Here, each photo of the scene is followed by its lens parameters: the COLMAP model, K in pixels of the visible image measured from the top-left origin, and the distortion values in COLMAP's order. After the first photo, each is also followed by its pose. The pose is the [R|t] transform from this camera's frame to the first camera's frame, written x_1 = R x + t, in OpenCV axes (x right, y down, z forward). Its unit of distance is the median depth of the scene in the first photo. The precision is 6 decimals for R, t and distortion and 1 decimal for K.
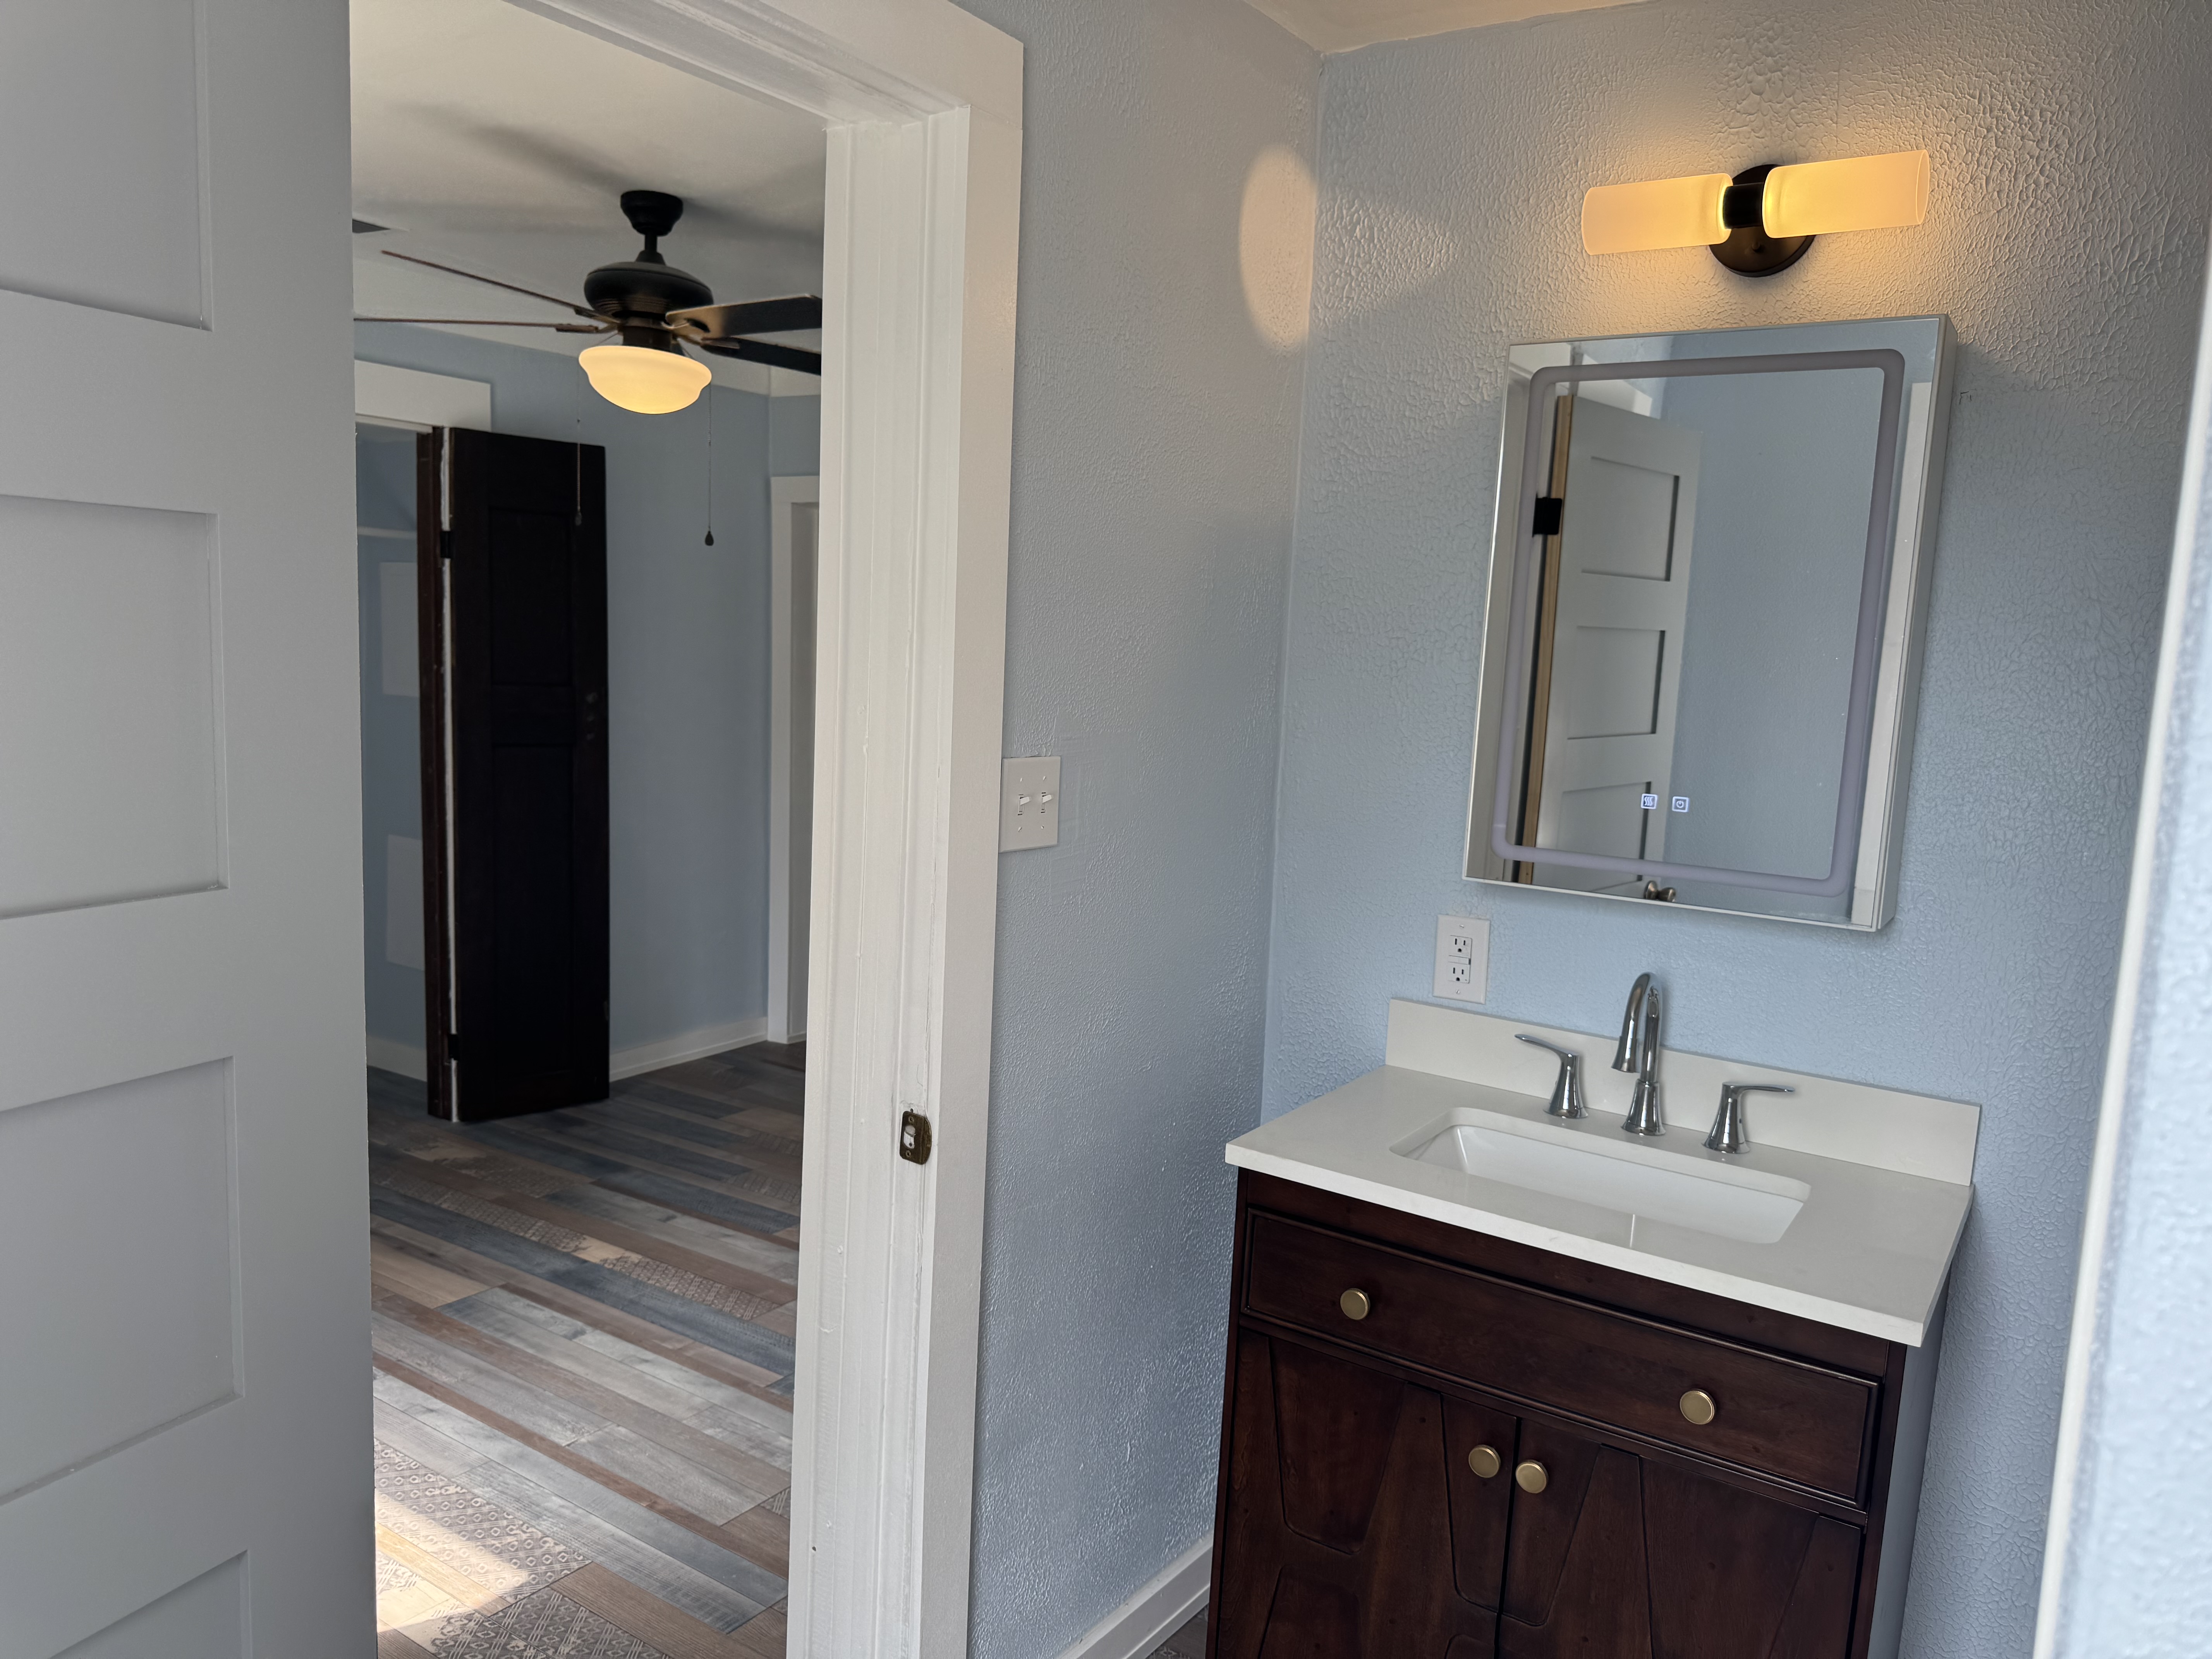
lens RADIAL K [[1595.2, 0, 1155.9], [0, 1595.2, 834.8], [0, 0, 1]] dist [0.008736, 0.000079]
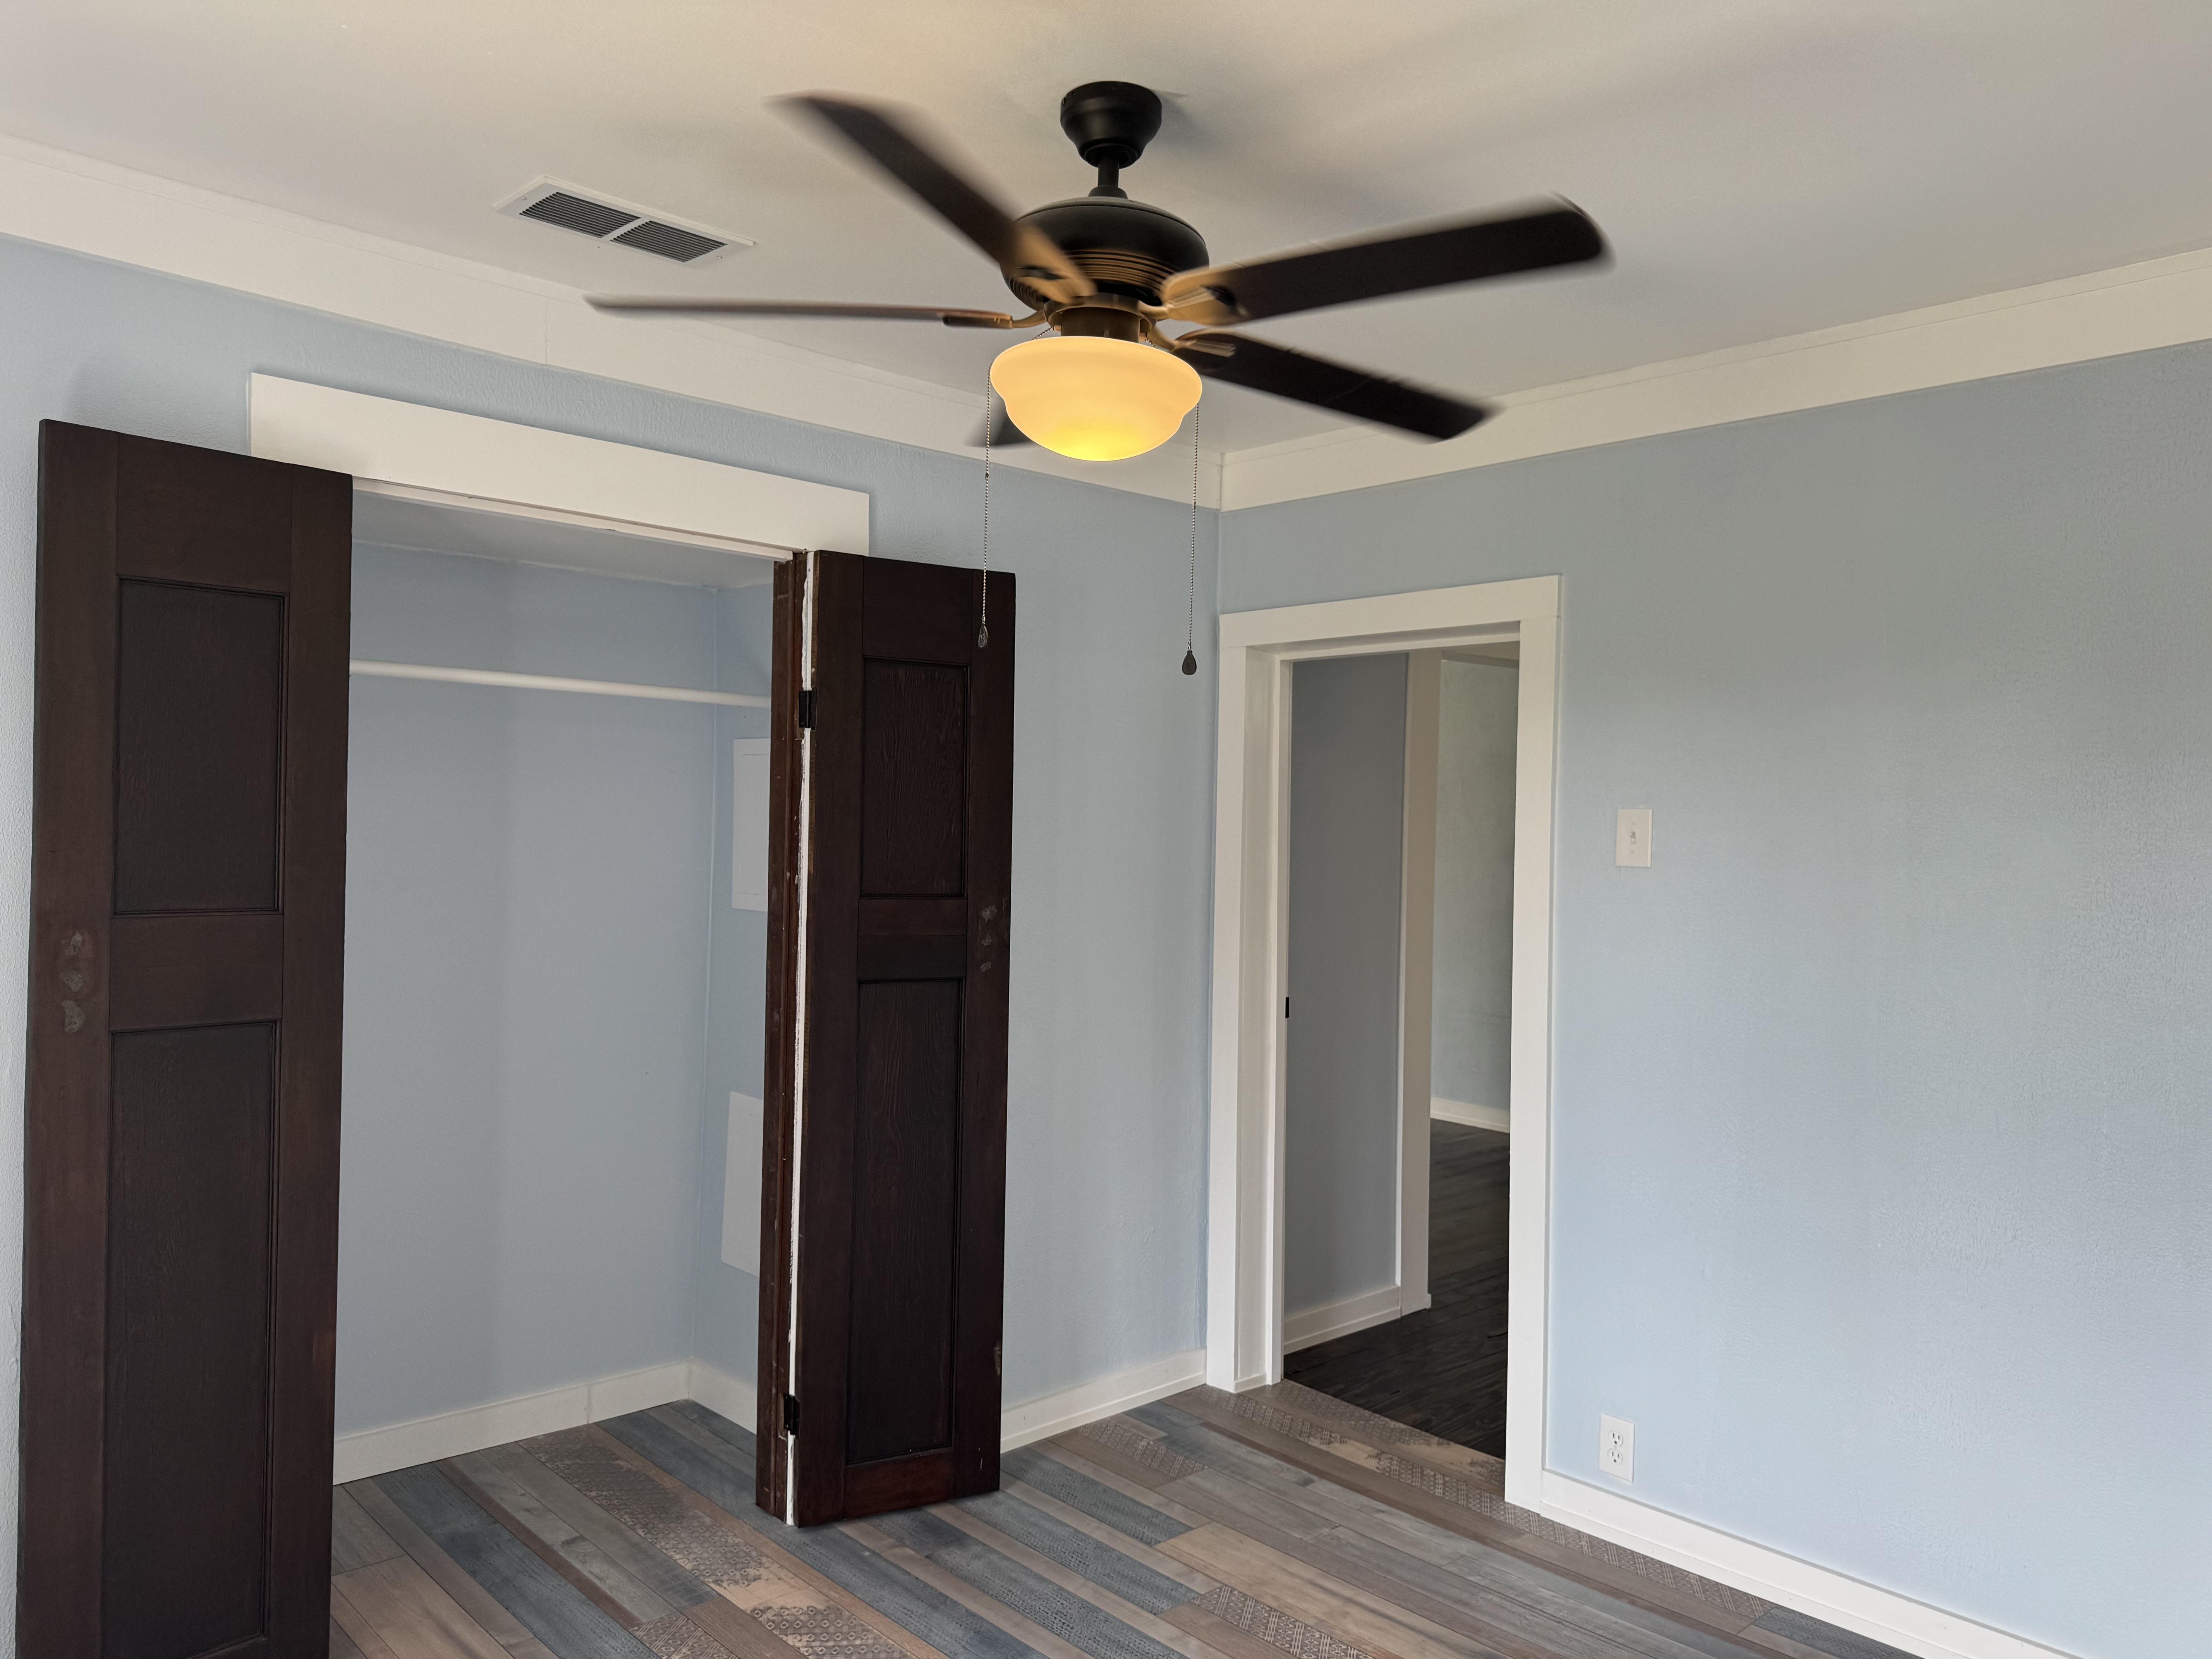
lens RADIAL K [[1534.1, 0, 1116.6], [0, 1534.1, 832.6], [0, 0, 1]] dist [0.095103, -0.098624]
pose [[0.970309, -0.018545, -0.241157, -0.133774], [-0.010306, 0.992981, -0.117828, -0.042587], [0.241649, 0.116814, 0.963307, 0.352789]]
